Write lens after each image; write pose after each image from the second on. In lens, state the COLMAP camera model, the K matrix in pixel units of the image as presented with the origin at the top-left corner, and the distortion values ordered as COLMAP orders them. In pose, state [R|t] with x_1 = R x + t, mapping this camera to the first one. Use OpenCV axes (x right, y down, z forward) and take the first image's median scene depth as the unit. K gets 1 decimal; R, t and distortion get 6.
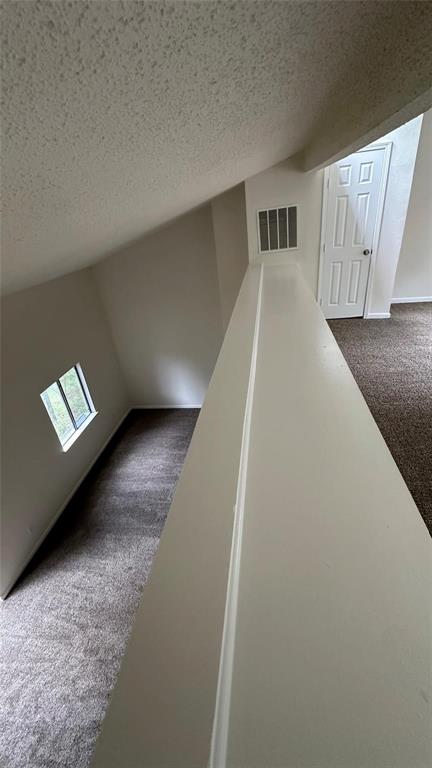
lens RADIAL K [[305.7, 0, 216.0], [0, 305.7, 384.0], [0, 0, 1]] dist [-0.000576, 0.000289]
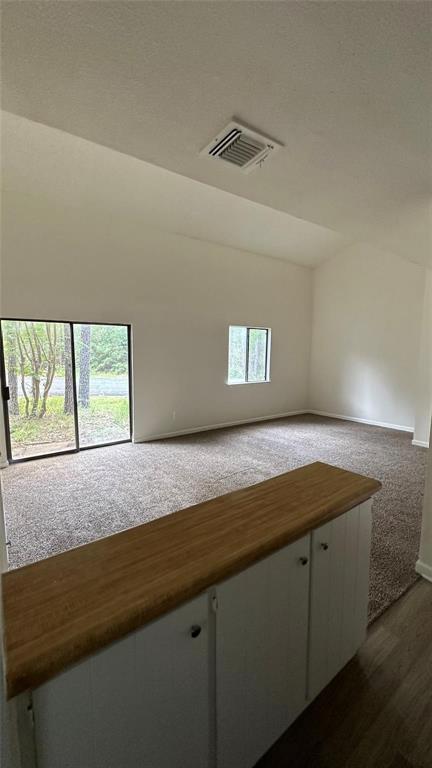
lens RADIAL K [[305.7, 0, 216.0], [0, 305.7, 384.0], [0, 0, 1]] dist [-0.000576, 0.000289]
pose [[0.697862, 0.195218, -0.689114, 0.253779], [-0.420274, 0.890697, -0.173285, 0.431408], [0.579964, 0.410546, 0.703629, 0.175225]]
